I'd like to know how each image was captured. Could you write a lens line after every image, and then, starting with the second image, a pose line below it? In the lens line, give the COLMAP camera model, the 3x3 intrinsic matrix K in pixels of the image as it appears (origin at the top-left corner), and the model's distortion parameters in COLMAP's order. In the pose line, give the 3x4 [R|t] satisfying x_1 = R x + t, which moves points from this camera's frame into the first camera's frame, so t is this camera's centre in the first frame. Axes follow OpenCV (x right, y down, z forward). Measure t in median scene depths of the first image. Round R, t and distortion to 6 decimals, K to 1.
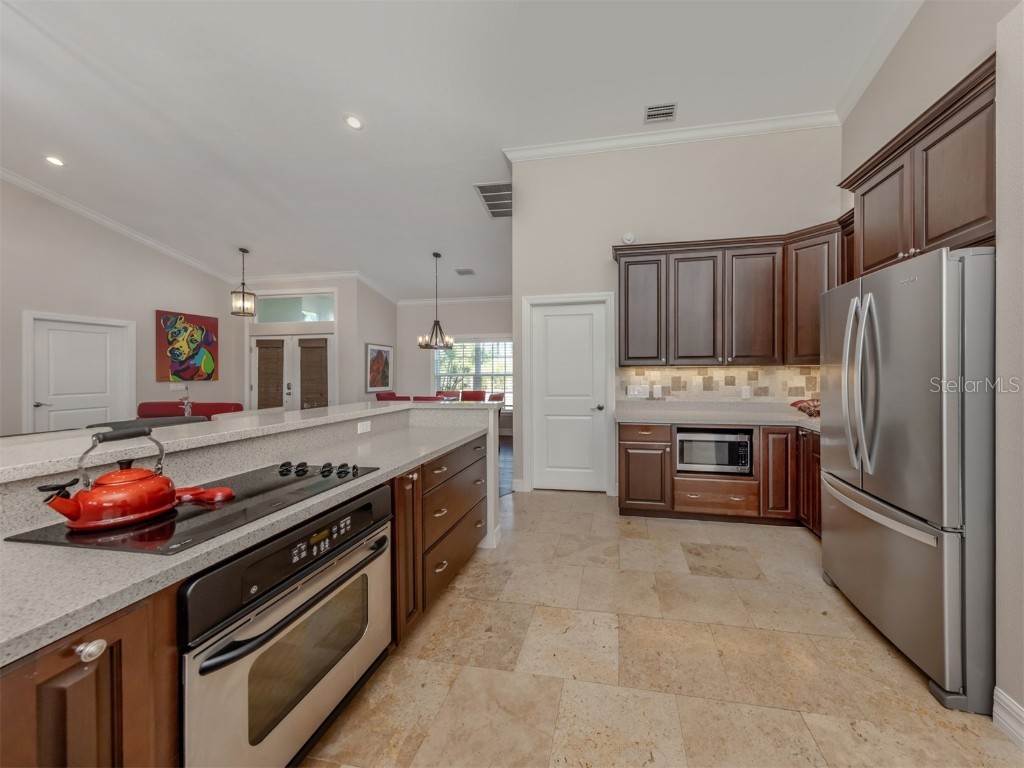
lens RADIAL K [[368.7, 0, 557.1], [0, 368.7, 374.5], [0, 0, 1]] dist [0.008469, -0.000602]
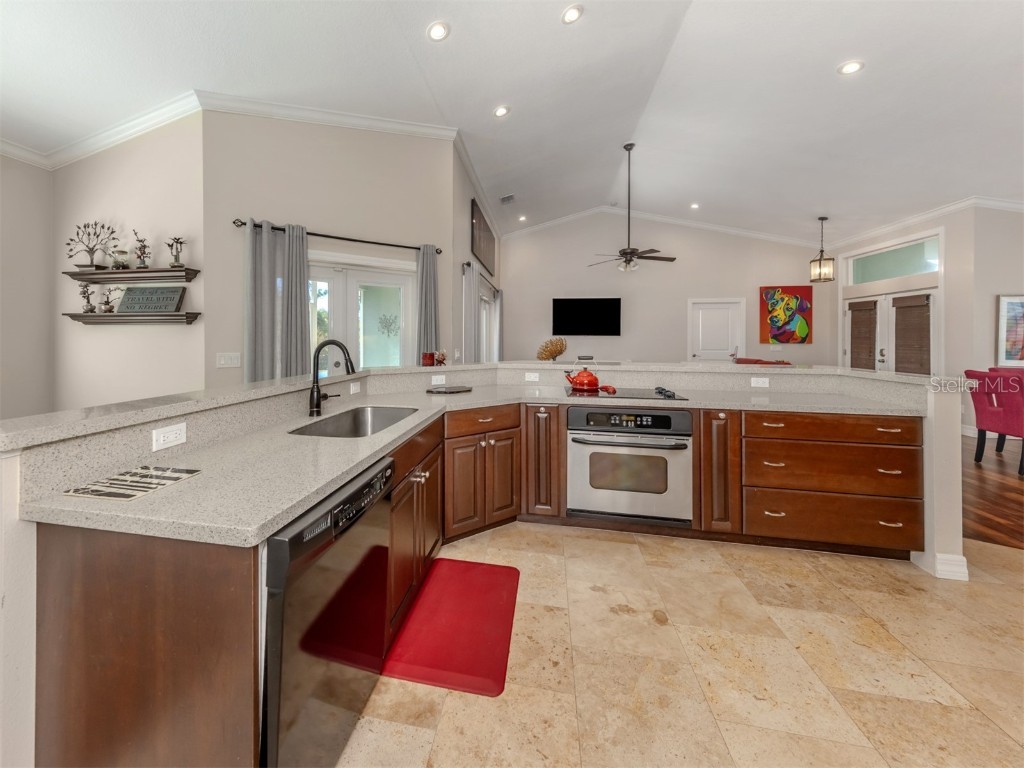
lens RADIAL K [[393.9, 0, 464.9], [0, 393.9, 333.2], [0, 0, 1]] dist [0.004887, -0.000448]
pose [[-0.030462, -0.003300, -0.999530, 0.296265], [-0.012081, 0.999923, -0.002933, 0.000804], [0.999463, 0.011986, -0.030499, 0.038632]]
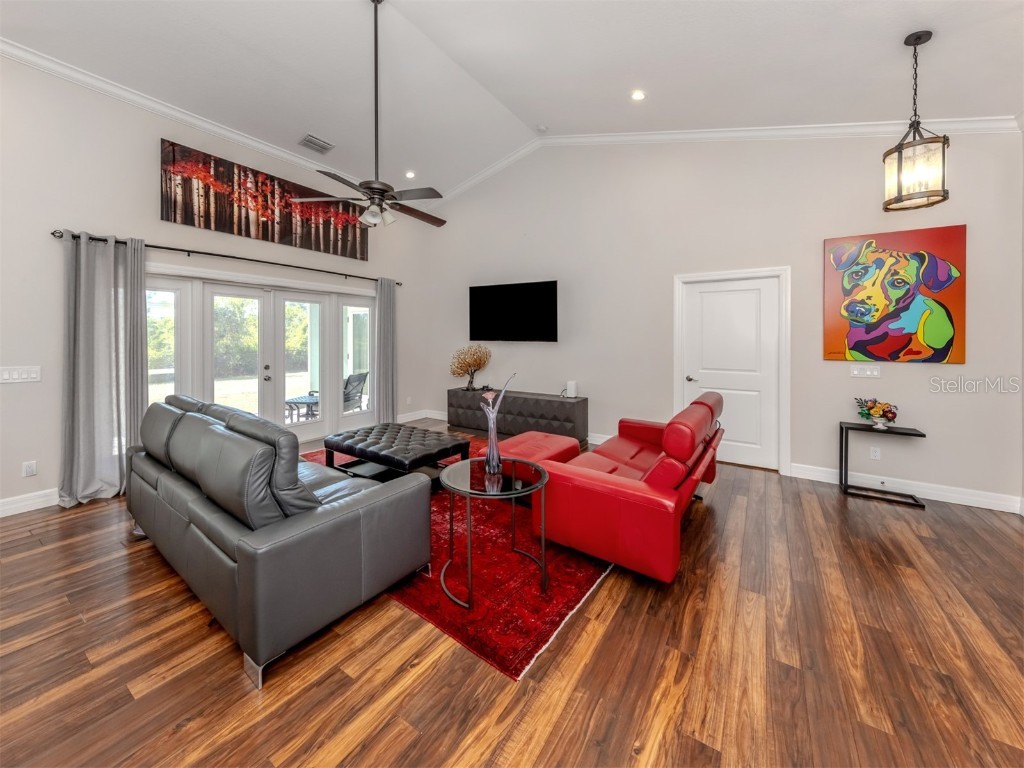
lens RADIAL K [[390.3, 0, 502.1], [0, 390.3, 336.1], [0, 0, 1]] dist [-0.002951, 0.000274]
pose [[-0.419155, 0.003693, -0.907907, -0.292349], [-0.009718, 0.999916, 0.008554, -0.019237], [0.907863, 0.012409, -0.419084, 0.794266]]
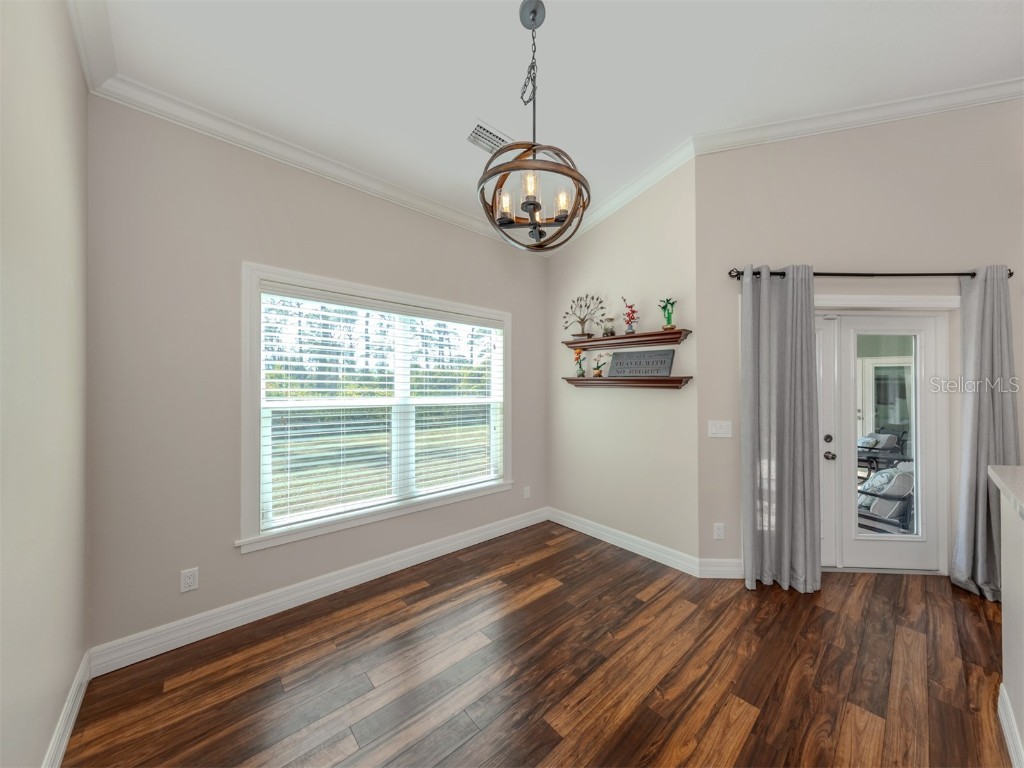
lens RADIAL K [[363.0, 0, 533.5], [0, 363.0, 382.2], [0, 0, 1]] dist [0.016255, -0.000200]
pose [[-0.587577, -0.007275, -0.809136, 0.260506], [-0.015712, 0.999874, 0.002420, -0.015169], [0.809016, 0.014135, -0.587617, -0.229853]]
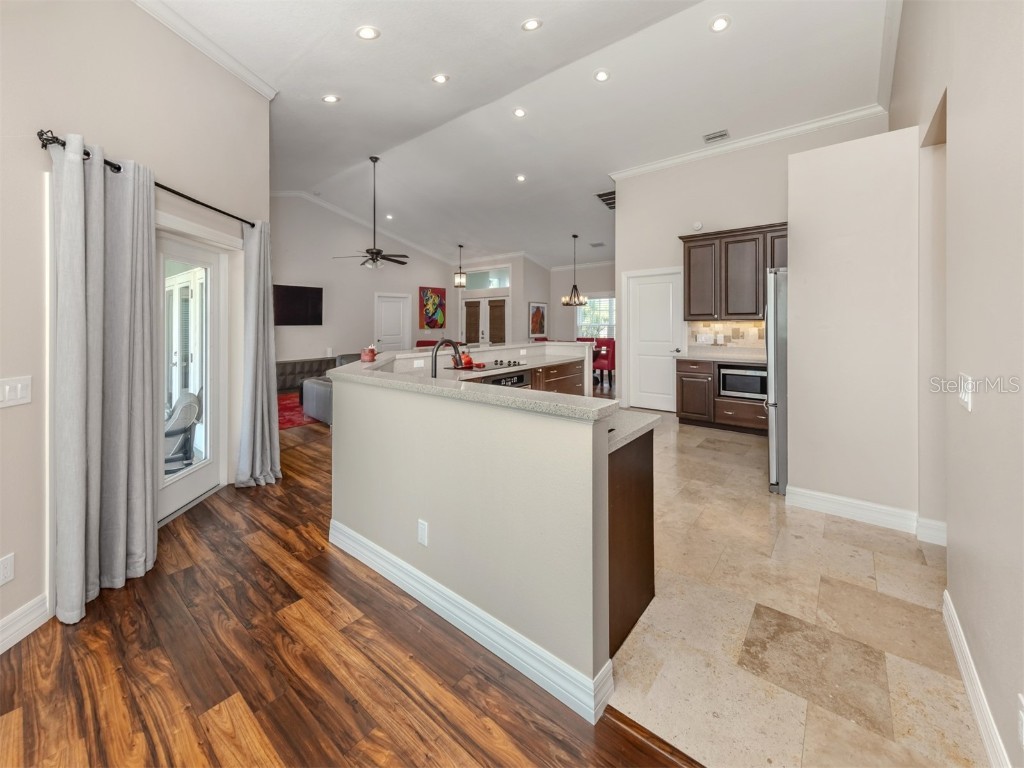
lens RADIAL K [[404.8, 0, 526.1], [0, 404.8, 324.9], [0, 0, 1]] dist [0.009092, -0.000458]
pose [[0.879397, 0.001371, -0.476088, 0.224334], [0.001444, 0.999984, 0.005547, -0.009260], [0.476087, -0.005566, 0.879380, -0.387974]]
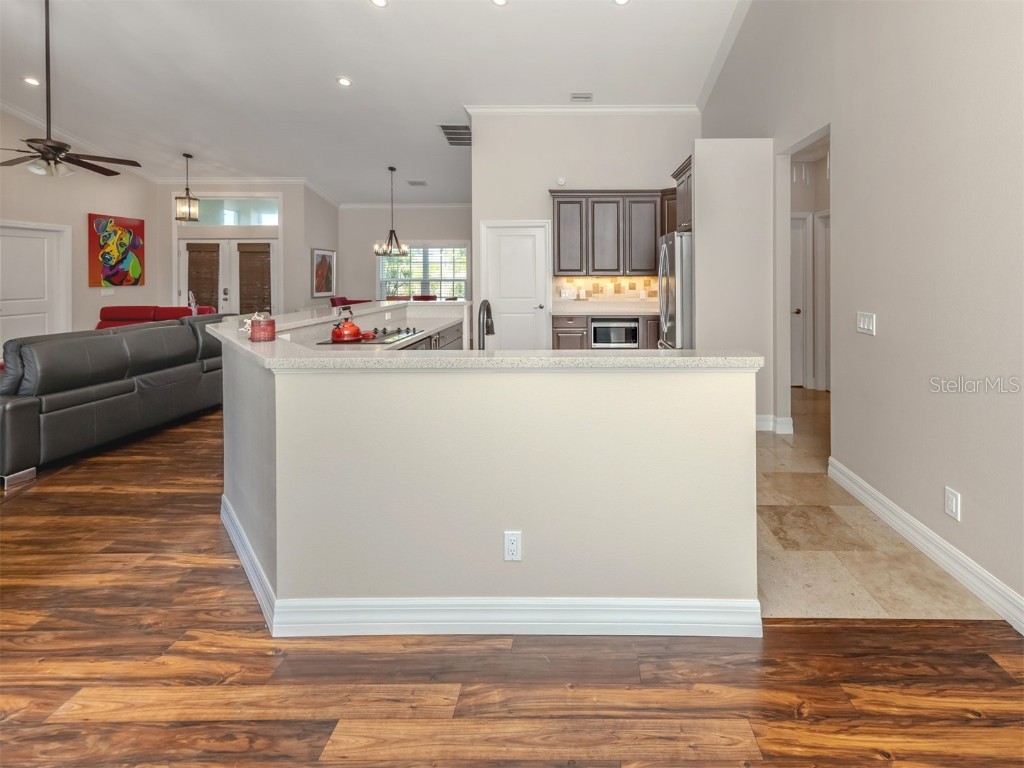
lens RADIAL K [[464.1, 0, 583.1], [0, 464.1, 283.3], [0, 0, 1]] dist [0.009233, -0.000602]
pose [[0.984504, 0.000975, 0.175360, -0.016940], [-0.003351, 0.999907, 0.013251, -0.011054], [-0.175331, -0.013634, 0.984415, -0.438325]]
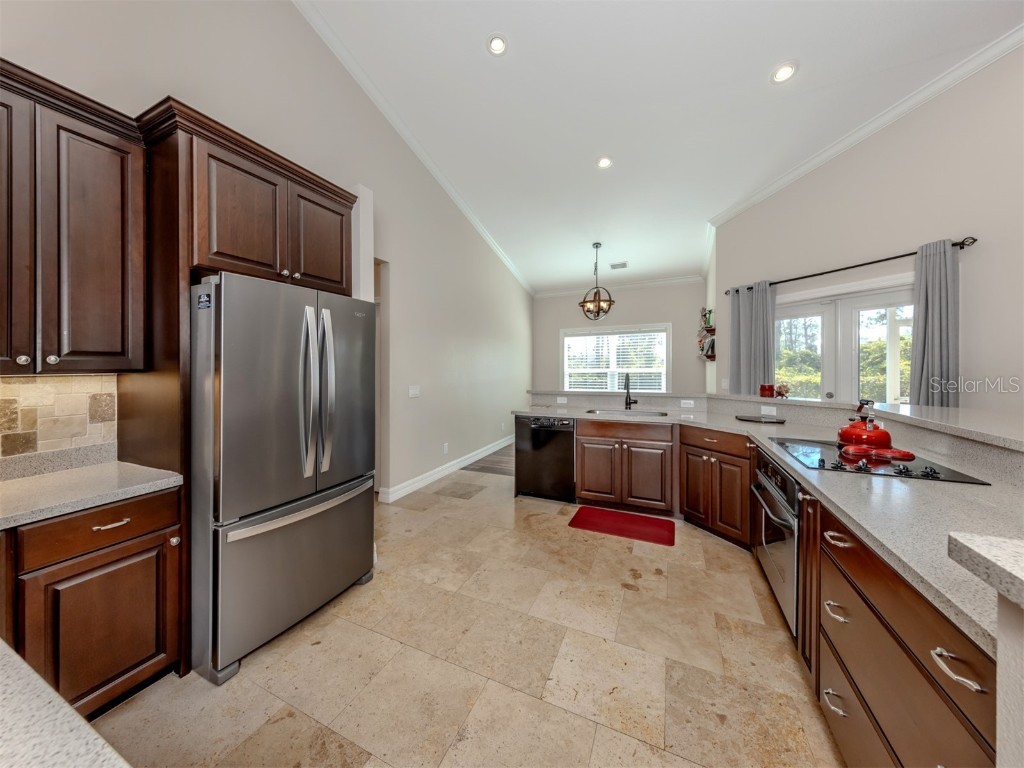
lens RADIAL K [[368.7, 0, 485.3], [0, 368.7, 367.0], [0, 0, 1]] dist [0.008469, -0.000602]
pose [[-0.954651, 0.020359, 0.297030, 0.011198], [0.023104, 0.999717, 0.005734, -0.012669], [-0.296829, 0.012336, -0.954851, 0.582828]]
